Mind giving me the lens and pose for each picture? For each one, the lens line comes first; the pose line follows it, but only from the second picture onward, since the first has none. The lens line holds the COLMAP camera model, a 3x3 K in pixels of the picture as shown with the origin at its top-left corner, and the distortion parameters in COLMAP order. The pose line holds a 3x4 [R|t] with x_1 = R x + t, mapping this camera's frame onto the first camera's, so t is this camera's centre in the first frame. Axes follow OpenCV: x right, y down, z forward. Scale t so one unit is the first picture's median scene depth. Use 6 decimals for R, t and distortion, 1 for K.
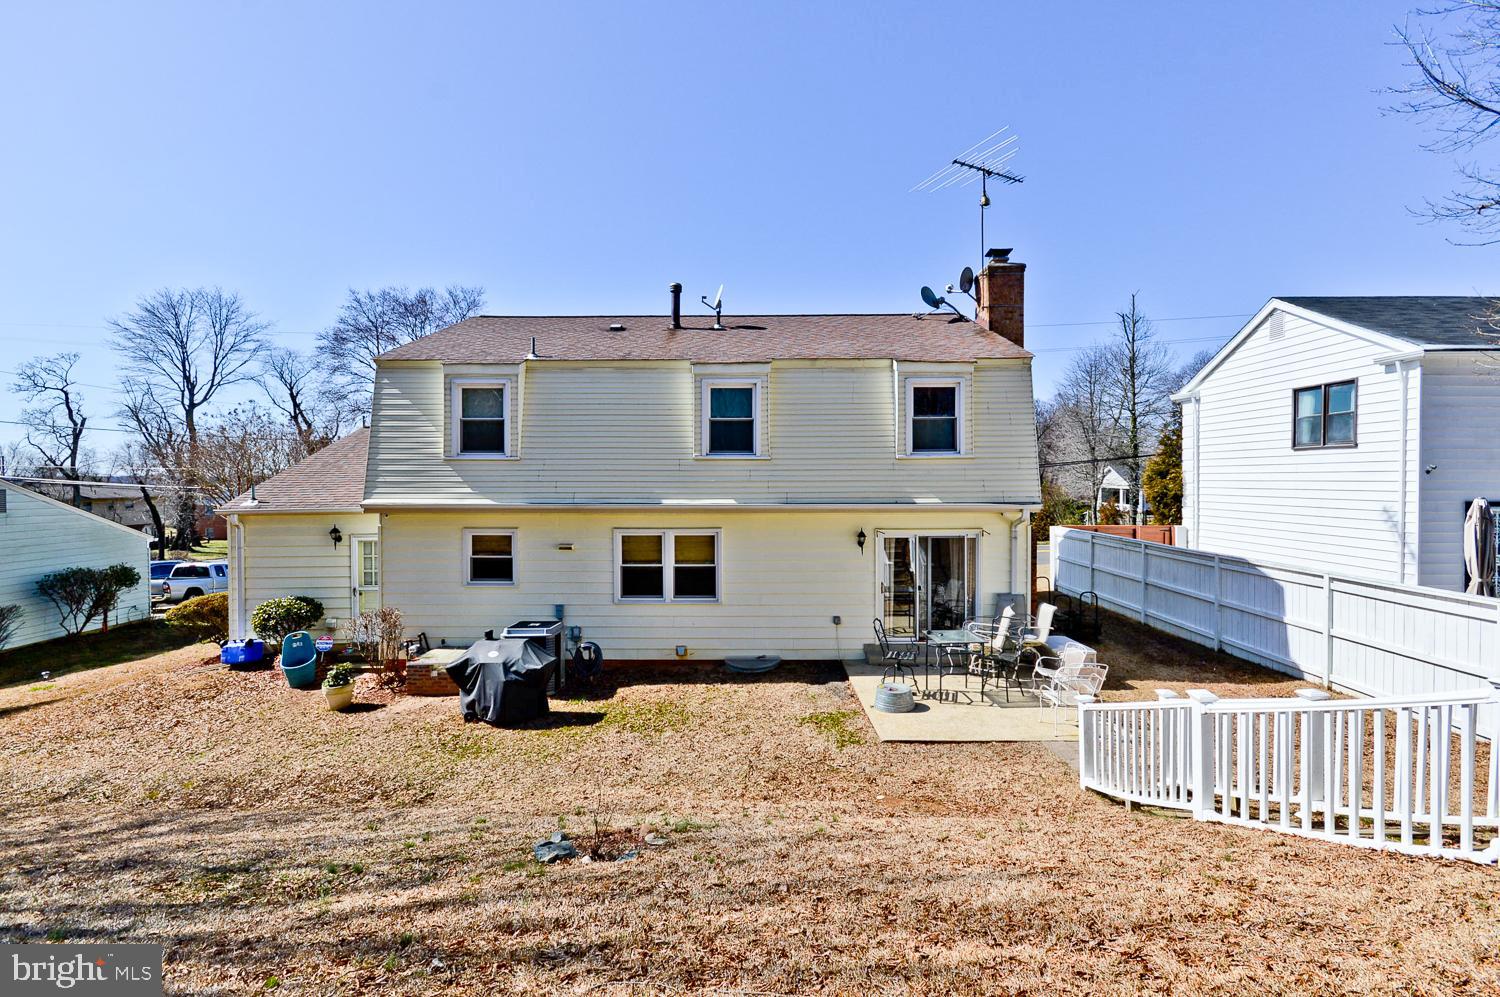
lens RADIAL K [[667.2, 0, 752.0], [0, 667.2, 488.4], [0, 0, 1]] dist [0.001314, -0.000182]
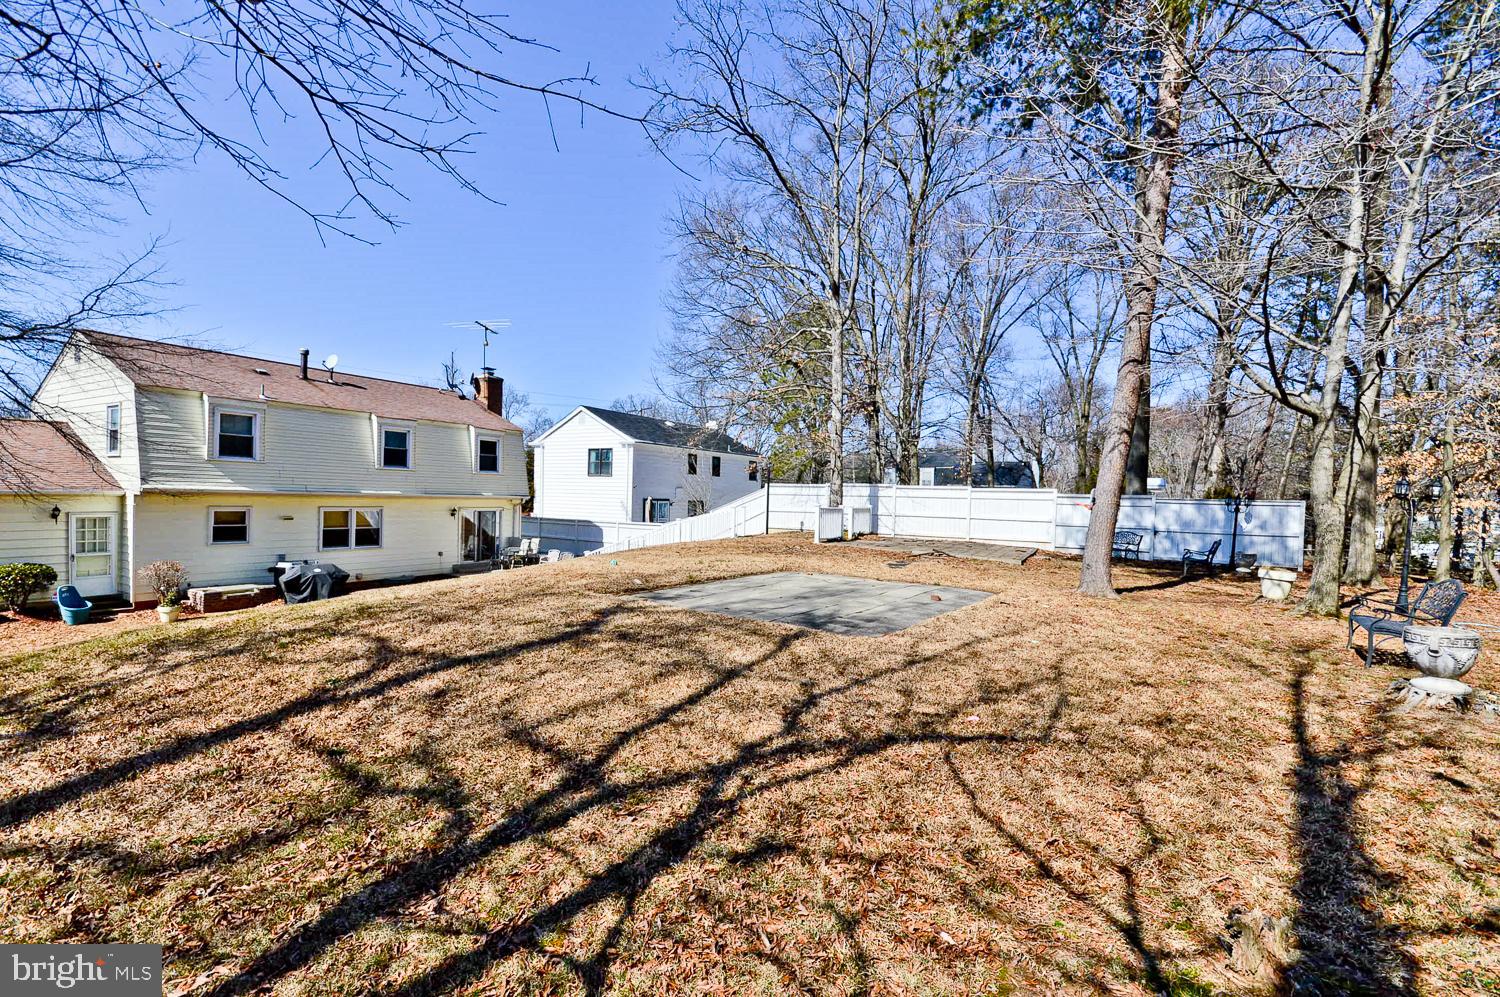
lens RADIAL K [[667.2, 0, 750.4], [0, 667.2, 499.4], [0, 0, 1]] dist [0.001314, -0.000182]
pose [[0.507233, 0.013542, 0.861703, -1.093096], [-0.011030, 0.999897, -0.009220, 0.044398], [-0.861738, -0.004828, 0.507330, -0.775951]]
